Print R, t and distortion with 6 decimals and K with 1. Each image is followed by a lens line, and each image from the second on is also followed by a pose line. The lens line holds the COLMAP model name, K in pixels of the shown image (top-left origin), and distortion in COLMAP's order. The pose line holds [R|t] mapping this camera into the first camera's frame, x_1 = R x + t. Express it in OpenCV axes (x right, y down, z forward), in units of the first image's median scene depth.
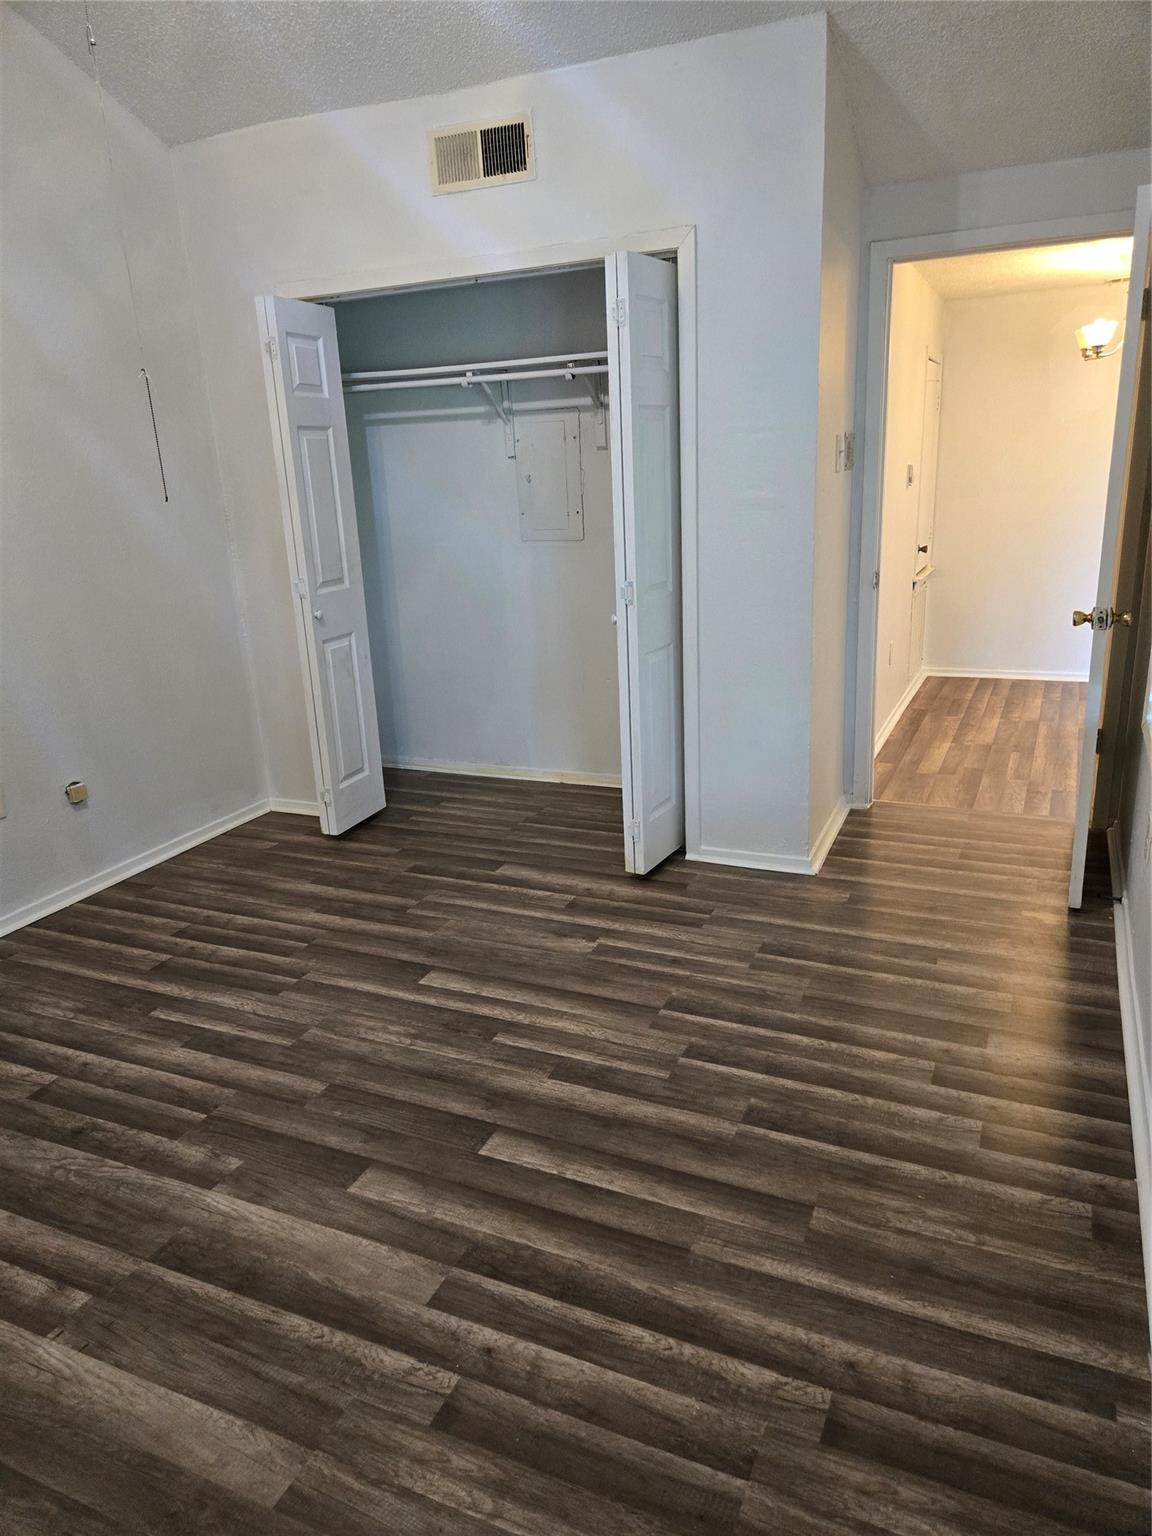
lens RADIAL K [[1027.6, 0, 573.5], [0, 1027.6, 768.2], [0, 0, 1]] dist [0.072220, -0.060589]
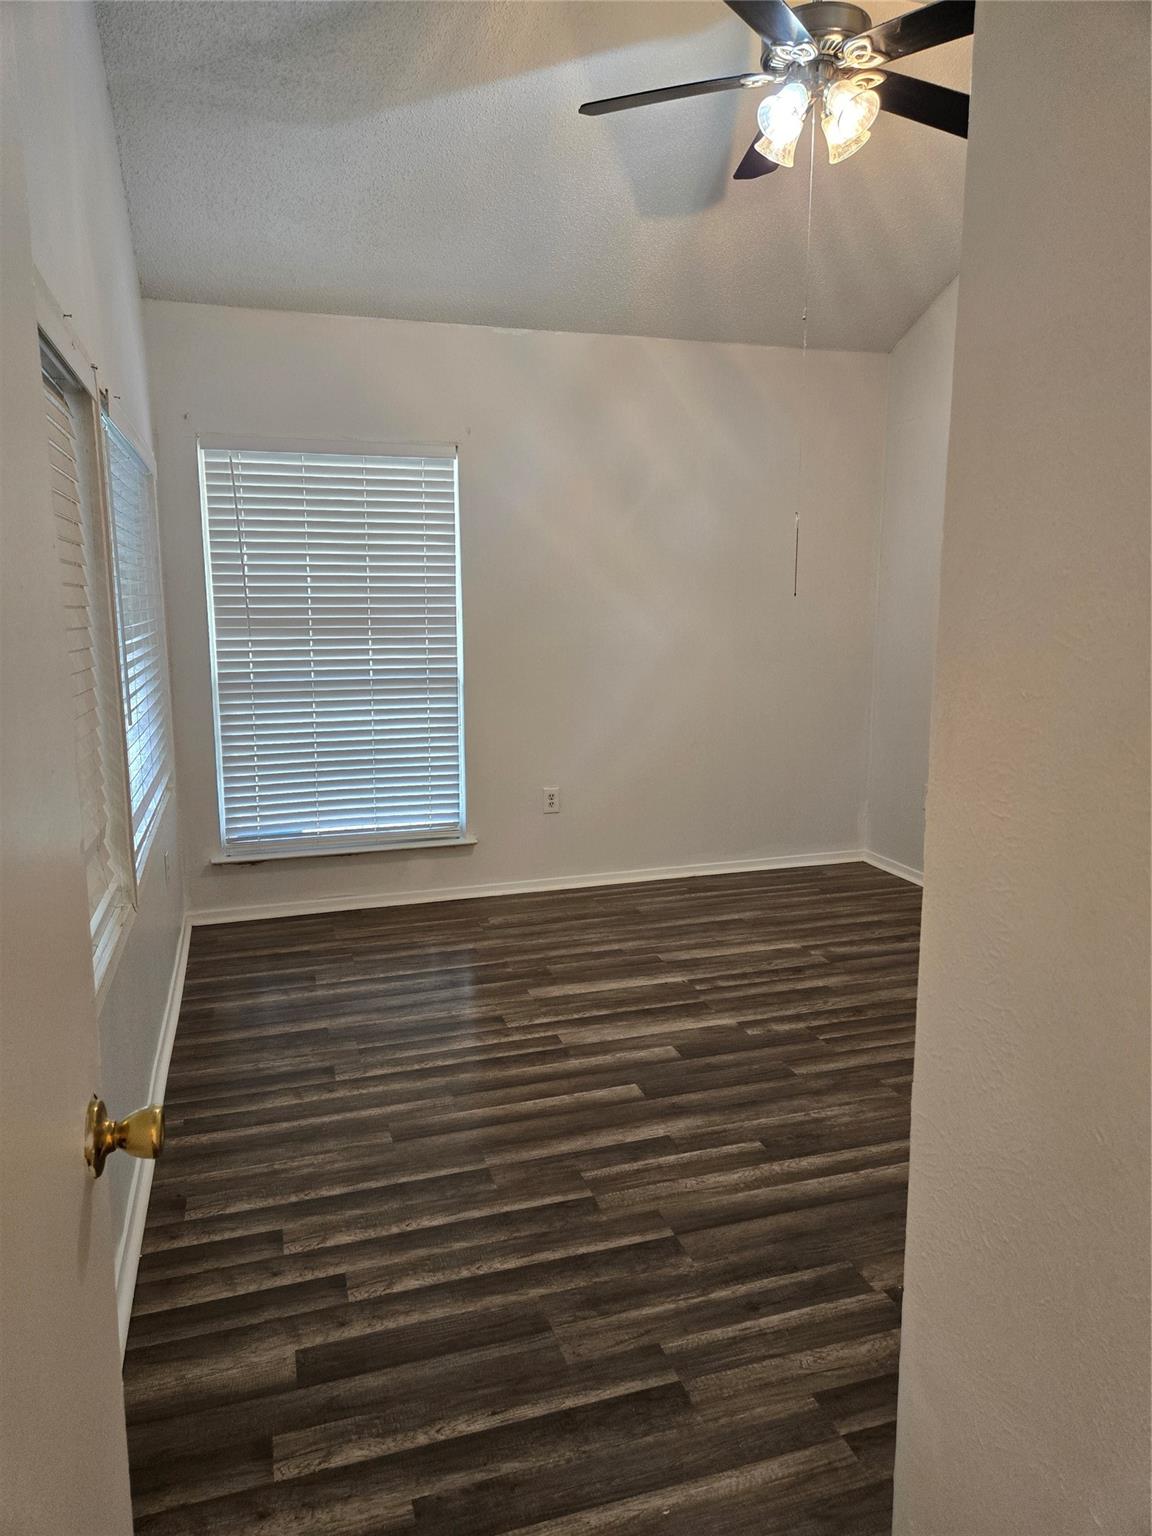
lens RADIAL K [[1027.6, 0, 585.6], [0, 1027.6, 768.2], [0, 0, 1]] dist [0.072220, -0.060589]
pose [[-0.736786, 0.157646, -0.657491, 0.727305], [-0.158056, 0.905336, 0.394189, -0.483969], [0.657393, 0.394353, -0.642122, 1.574127]]
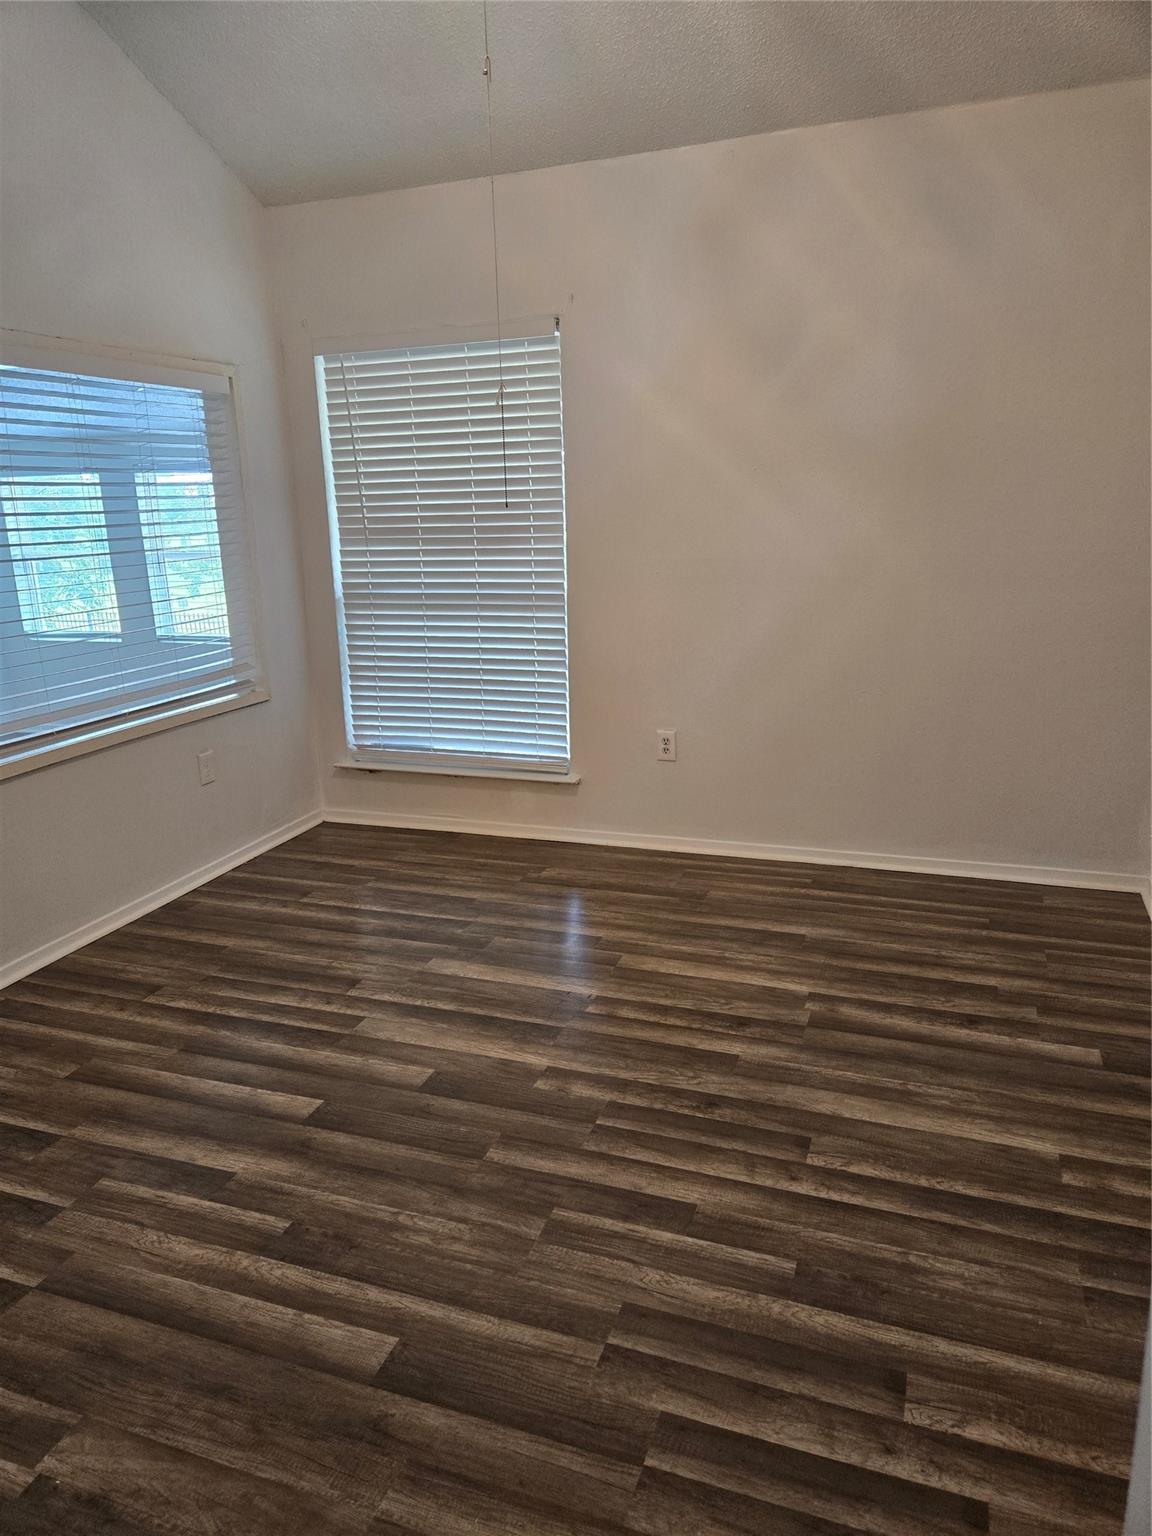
lens RADIAL K [[1027.6, 0, 579.2], [0, 1027.6, 776.6], [0, 0, 1]] dist [0.072220, -0.060589]
pose [[-0.993557, 0.091590, -0.066748, -0.309561], [0.042292, 0.846052, 0.531421, -0.489628], [0.105145, 0.525174, -0.844474, 1.713560]]
